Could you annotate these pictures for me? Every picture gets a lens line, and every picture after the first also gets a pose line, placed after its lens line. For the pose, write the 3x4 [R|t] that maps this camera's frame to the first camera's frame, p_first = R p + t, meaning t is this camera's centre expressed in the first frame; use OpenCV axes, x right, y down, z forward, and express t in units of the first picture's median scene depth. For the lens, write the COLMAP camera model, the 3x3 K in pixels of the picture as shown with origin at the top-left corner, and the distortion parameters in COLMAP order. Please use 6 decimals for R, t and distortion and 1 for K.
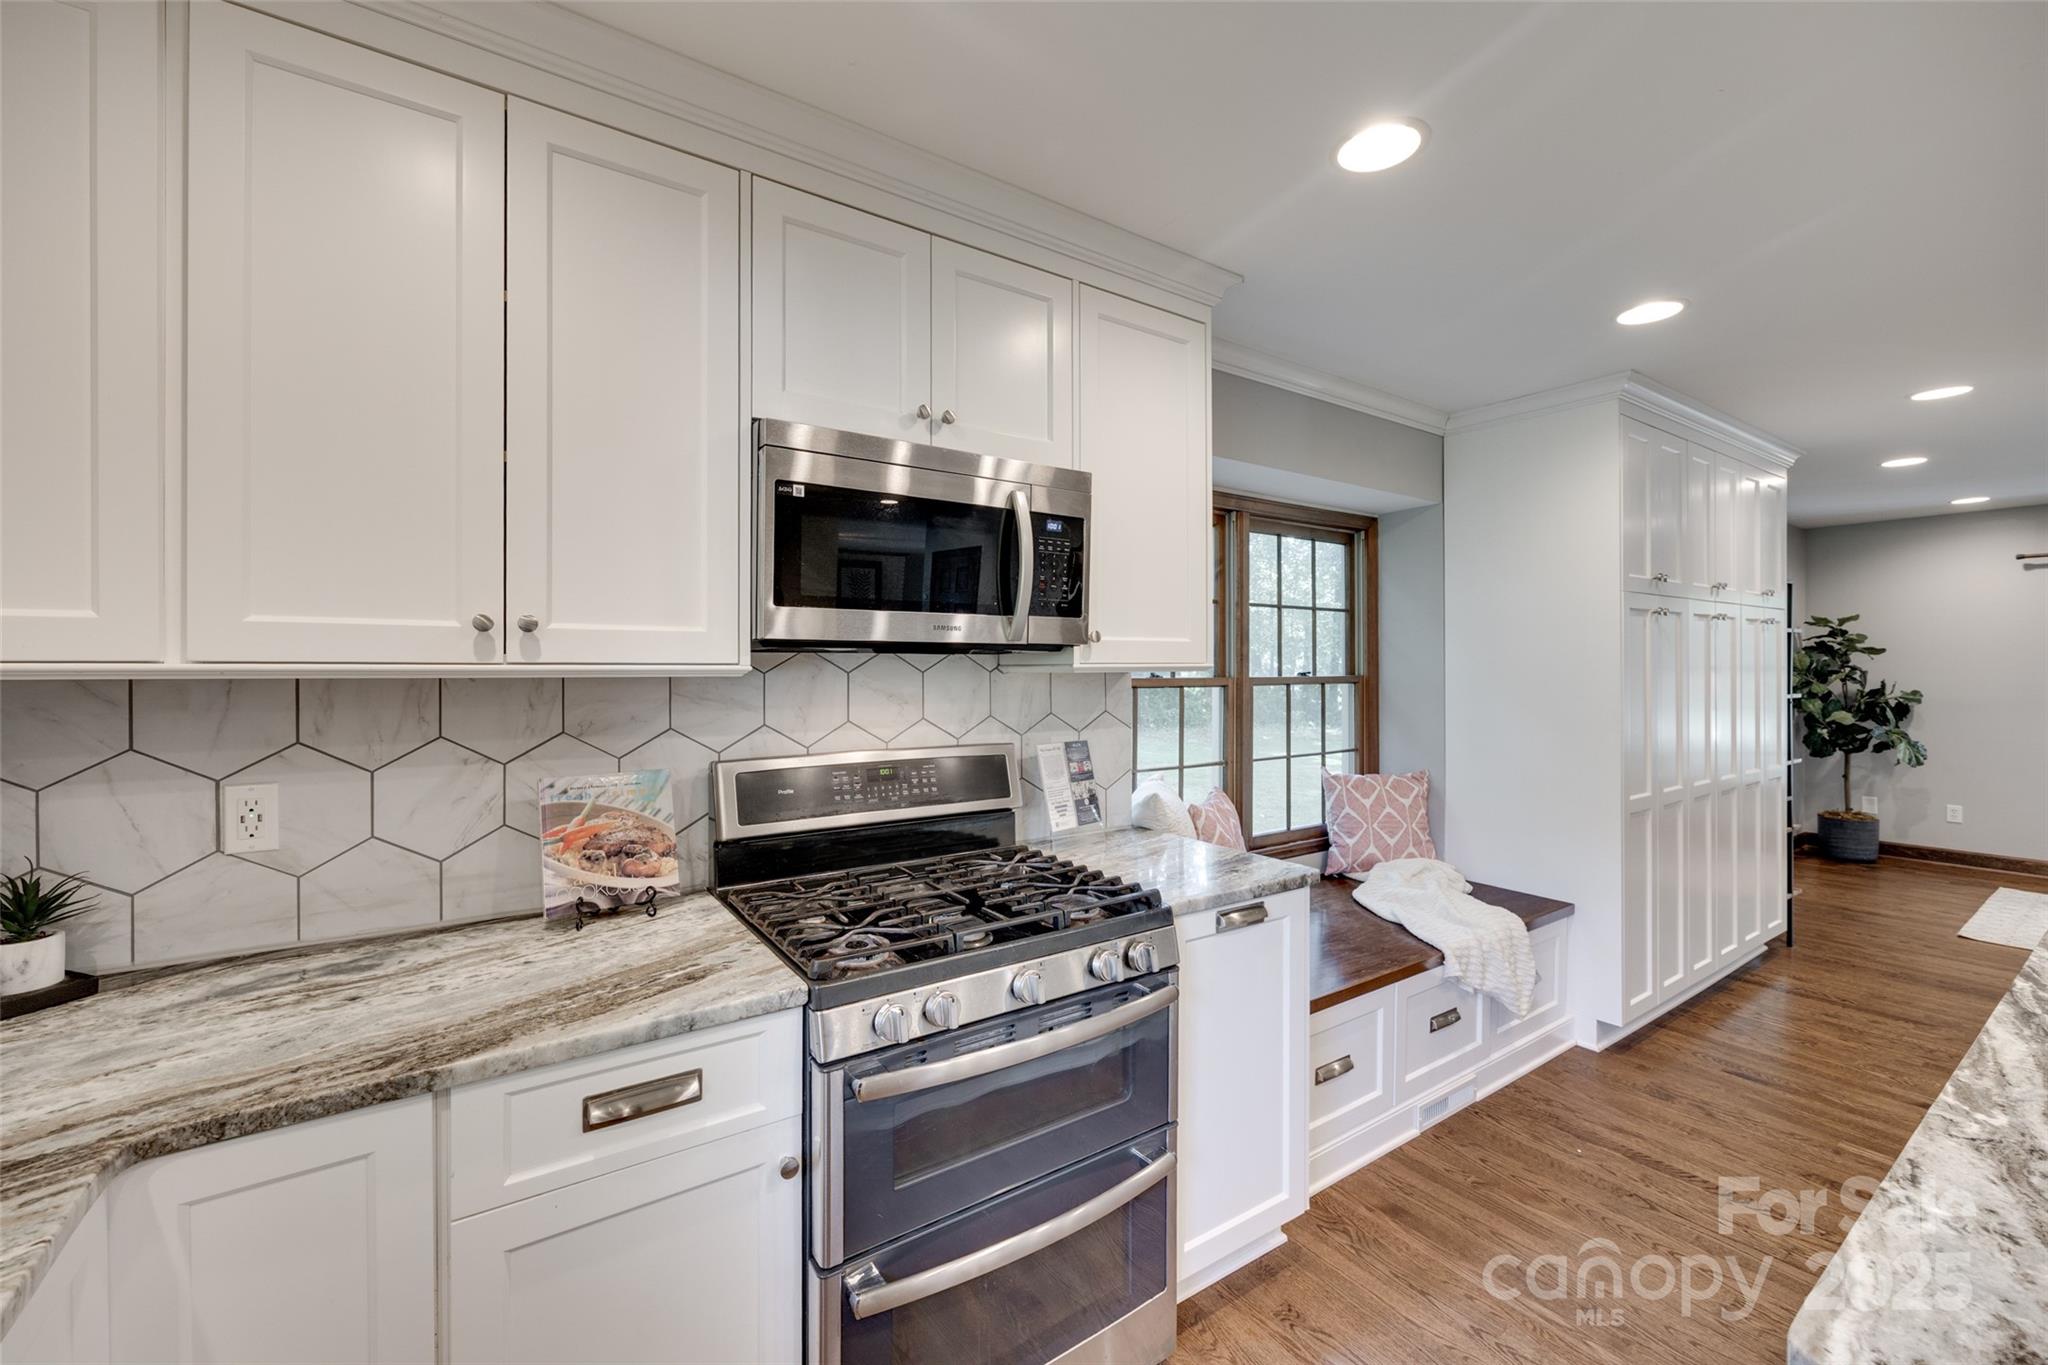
lens RADIAL K [[823.3, 0, 1010.8], [0, 823.3, 671.0], [0, 0, 1]] dist [-0.002837, -0.000008]
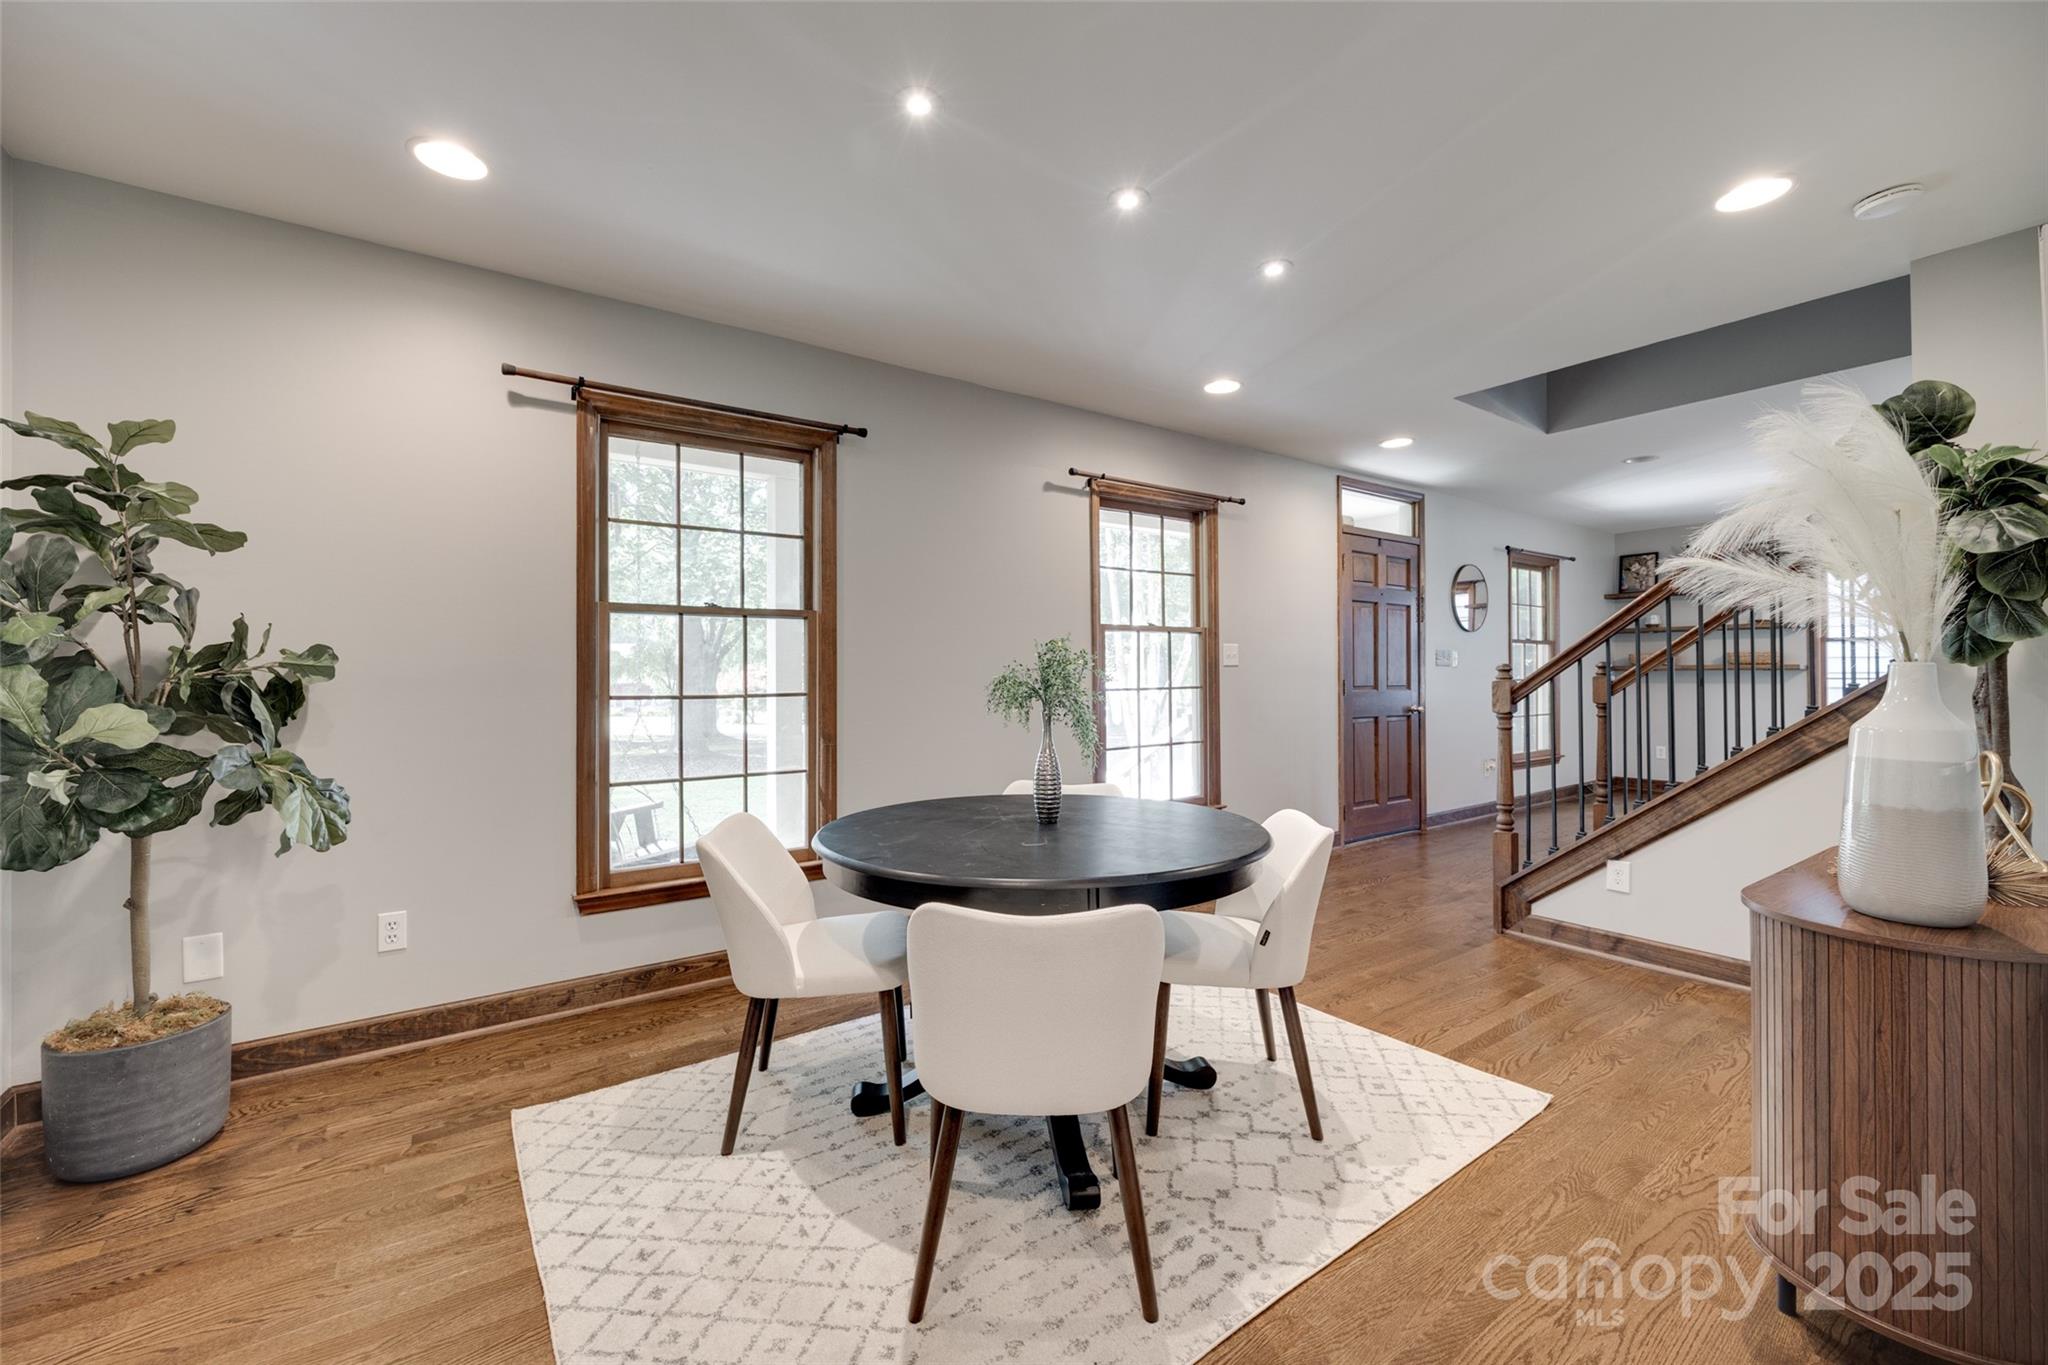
lens RADIAL K [[836.3, 0, 1031.7], [0, 836.3, 666.8], [0, 0, 1]] dist [-0.004755, -0.000699]
pose [[-0.024717, 0.009944, 0.999645, 0.711924], [0.007443, 0.999925, -0.009763, 0.040981], [-0.999667, 0.007199, -0.024789, 0.683734]]
